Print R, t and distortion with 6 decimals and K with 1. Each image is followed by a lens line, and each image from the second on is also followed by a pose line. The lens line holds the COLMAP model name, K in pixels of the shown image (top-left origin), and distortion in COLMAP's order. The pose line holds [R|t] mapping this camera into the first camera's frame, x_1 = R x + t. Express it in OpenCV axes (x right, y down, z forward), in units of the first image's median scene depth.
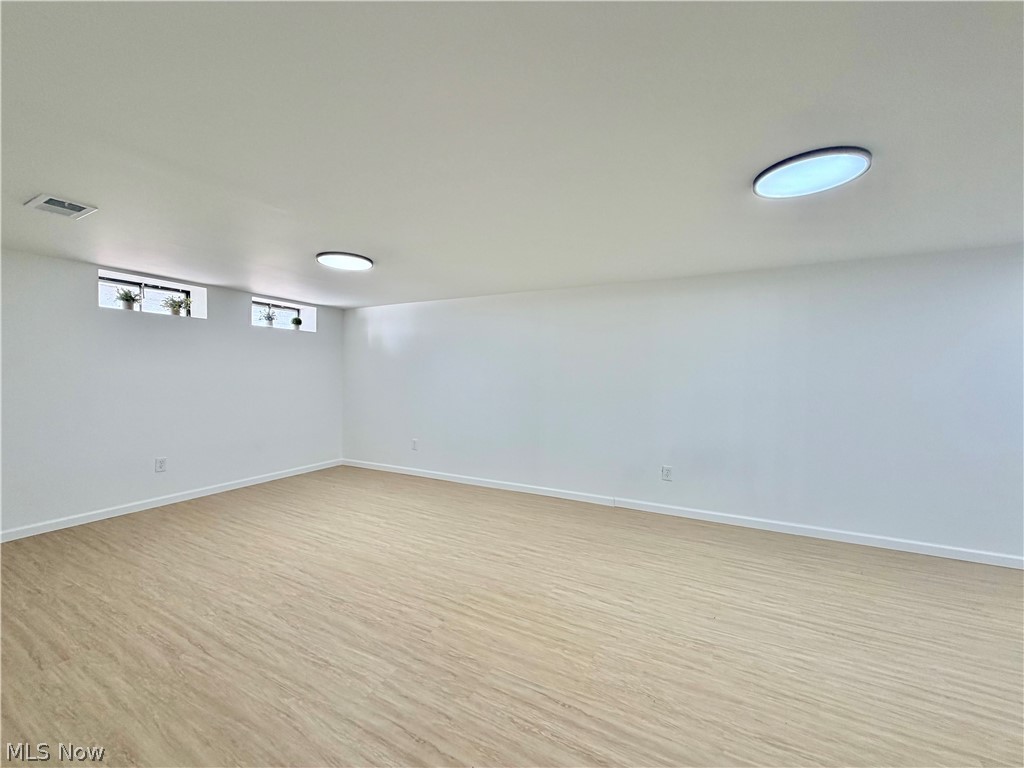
lens RADIAL K [[407.5, 0, 507.6], [0, 407.5, 385.4], [0, 0, 1]] dist [0.000746, 0.000399]
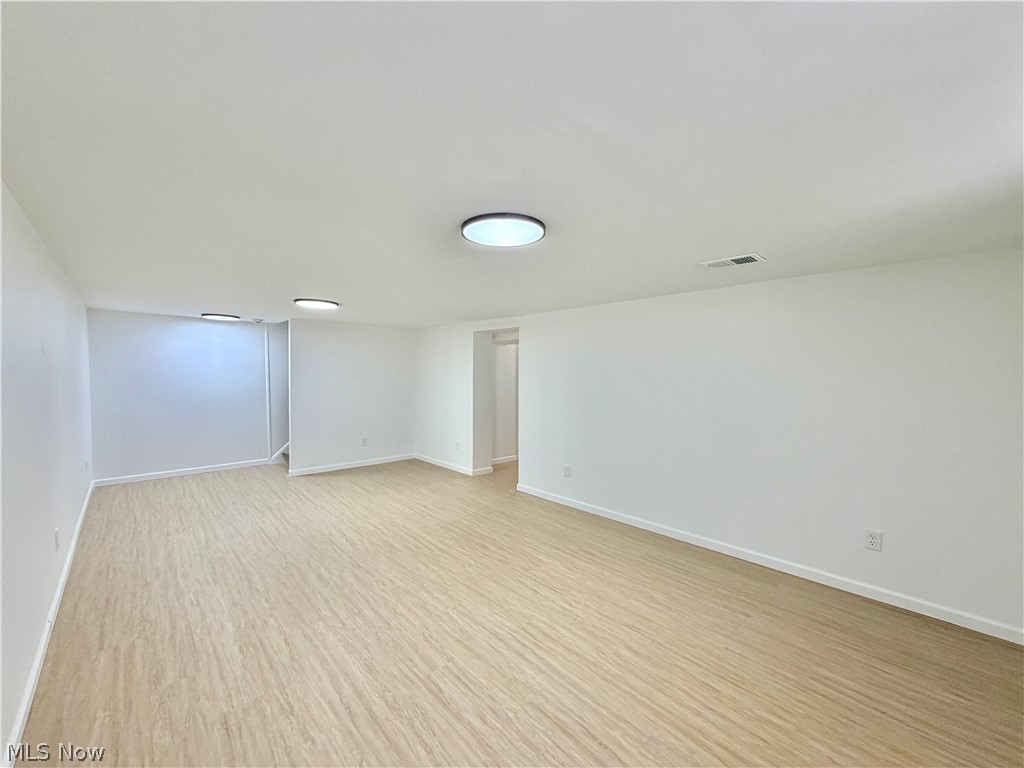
lens RADIAL K [[407.5, 0, 507.6], [0, 407.5, 385.4], [0, 0, 1]] dist [0.000746, 0.000399]
pose [[-0.941662, -0.029325, 0.335280, -0.752890], [-0.011869, 0.998471, 0.053994, -0.121855], [-0.336351, 0.046865, -0.940570, 1.939171]]
